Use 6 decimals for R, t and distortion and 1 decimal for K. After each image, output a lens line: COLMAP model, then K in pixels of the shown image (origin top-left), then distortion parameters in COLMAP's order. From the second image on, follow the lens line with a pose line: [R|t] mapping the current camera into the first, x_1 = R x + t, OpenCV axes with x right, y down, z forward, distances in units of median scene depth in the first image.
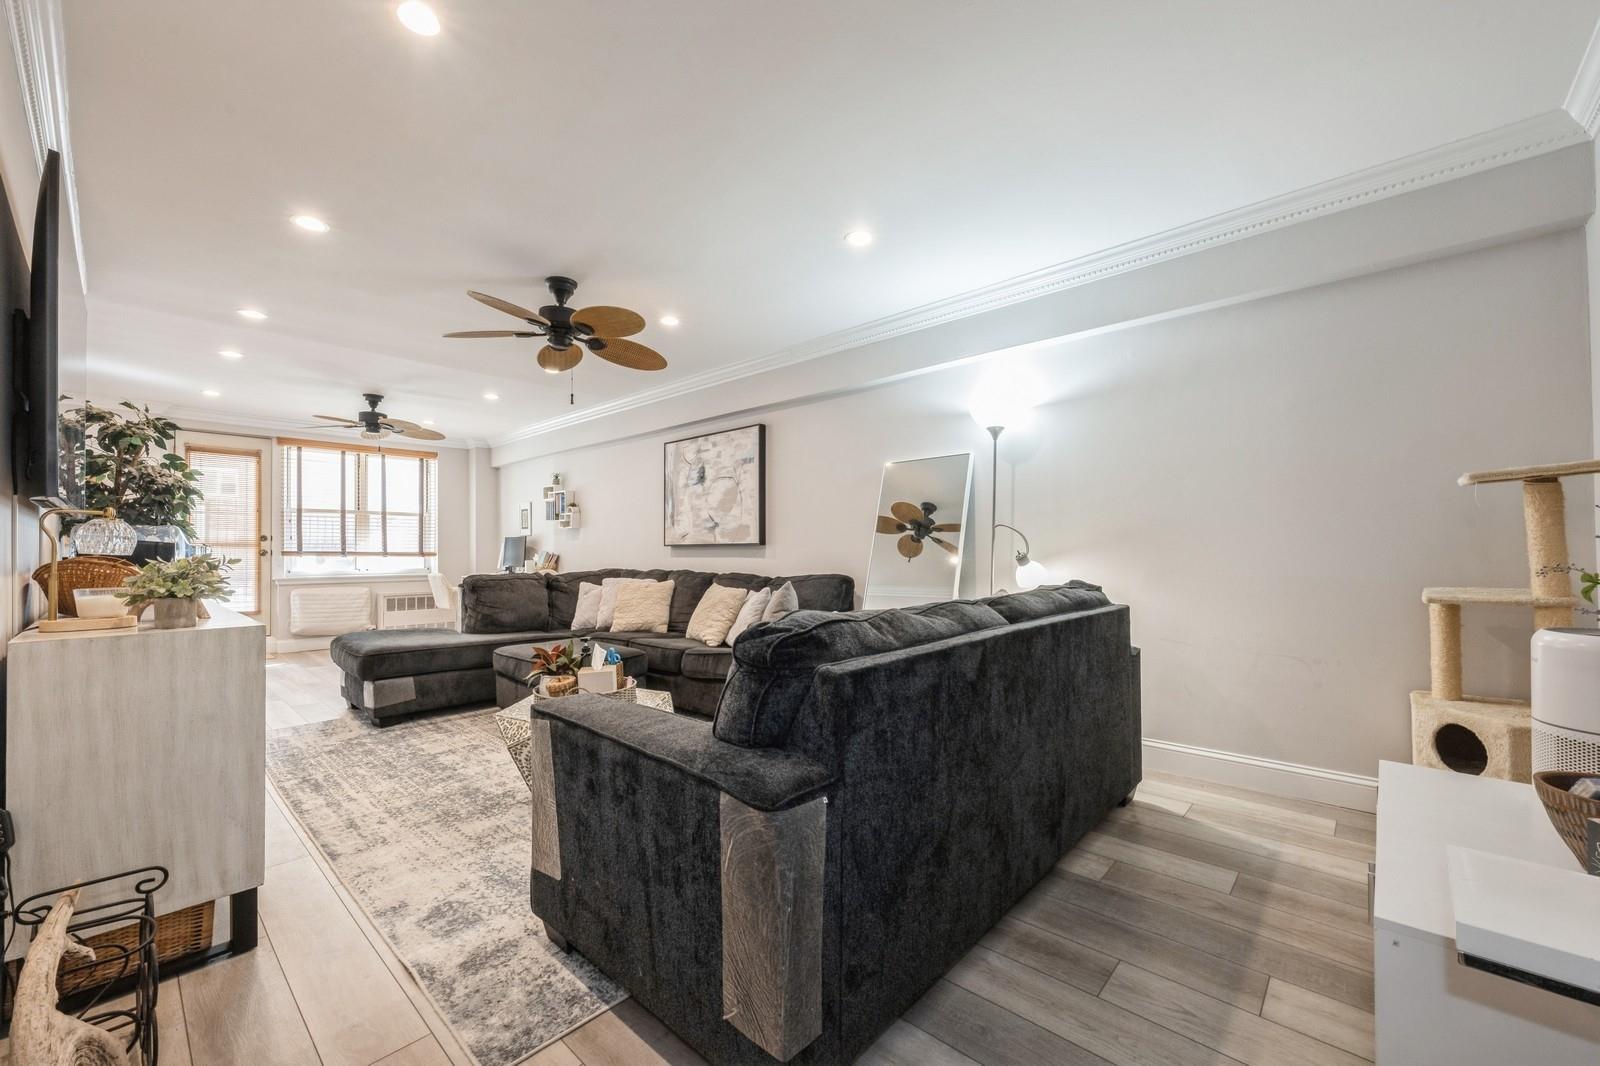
lens RADIAL K [[639.0, 0, 799.3], [0, 639.0, 557.9], [0, 0, 1]] dist [0.000617, 0.000139]
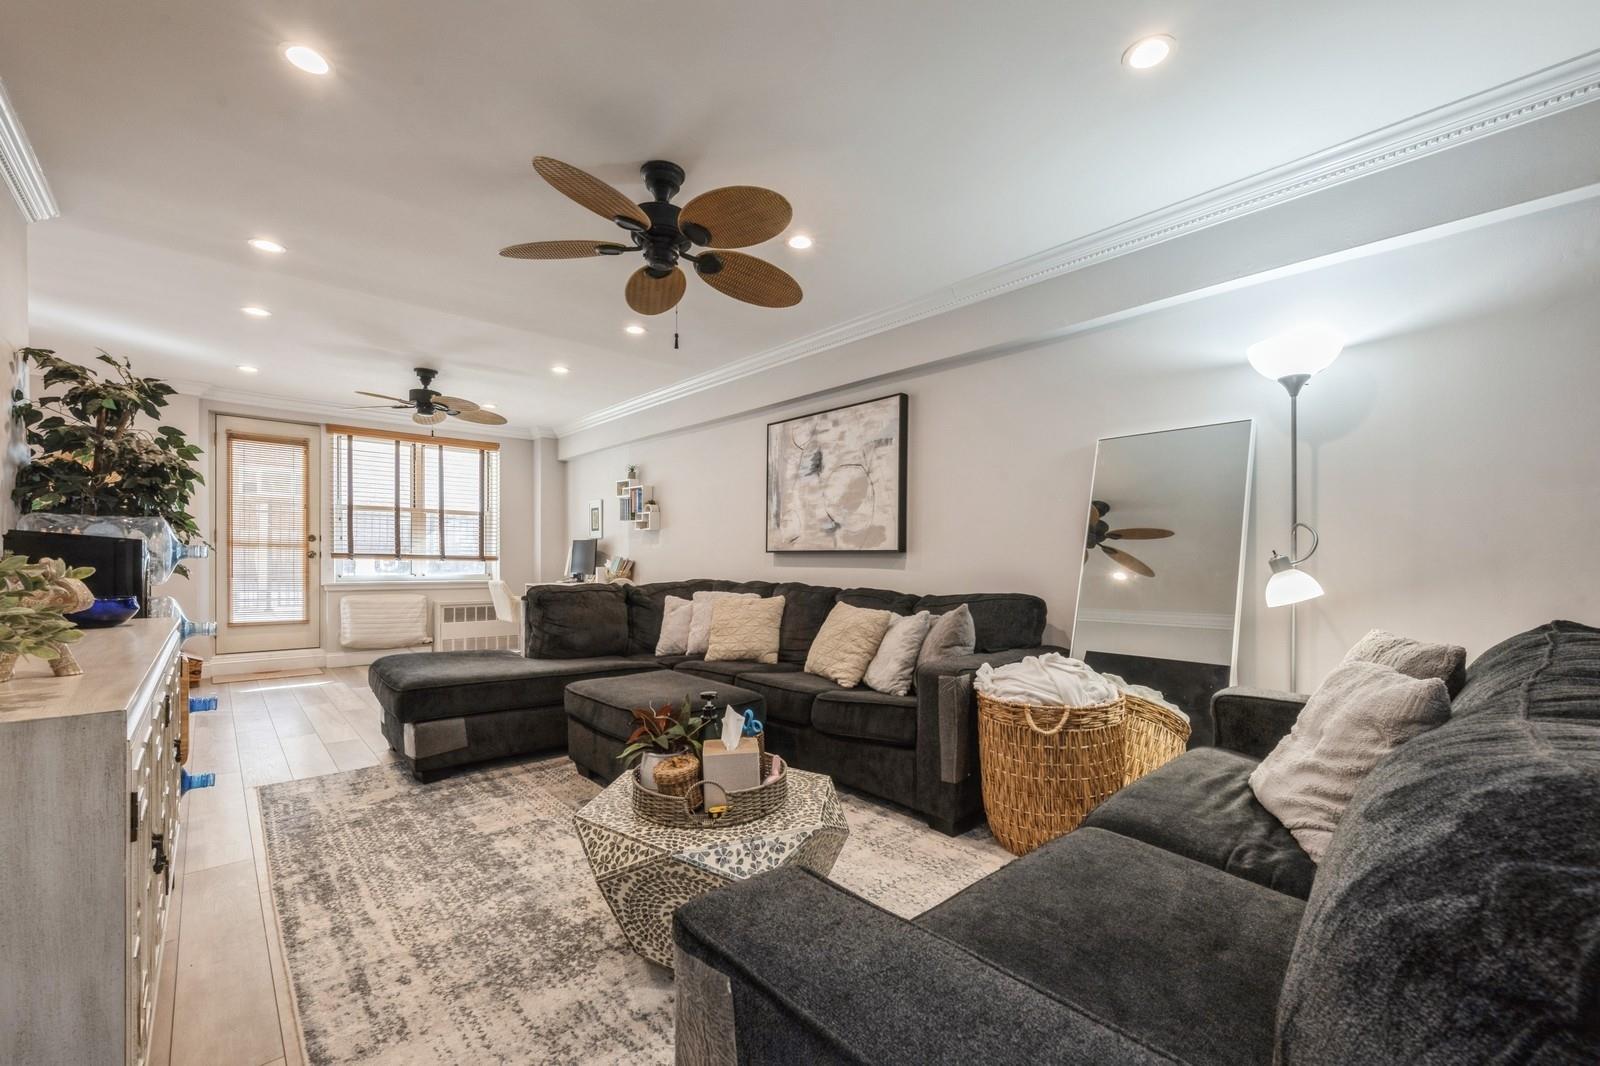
lens RADIAL K [[656.4, 0, 801.8], [0, 656.4, 582.2], [0, 0, 1]] dist [-0.000545, -0.000016]
pose [[0.996077, 0.015678, -0.087096, -0.109764], [-0.013518, 0.999587, 0.025343, -0.002860], [0.087457, -0.024066, 0.995878, 0.208196]]
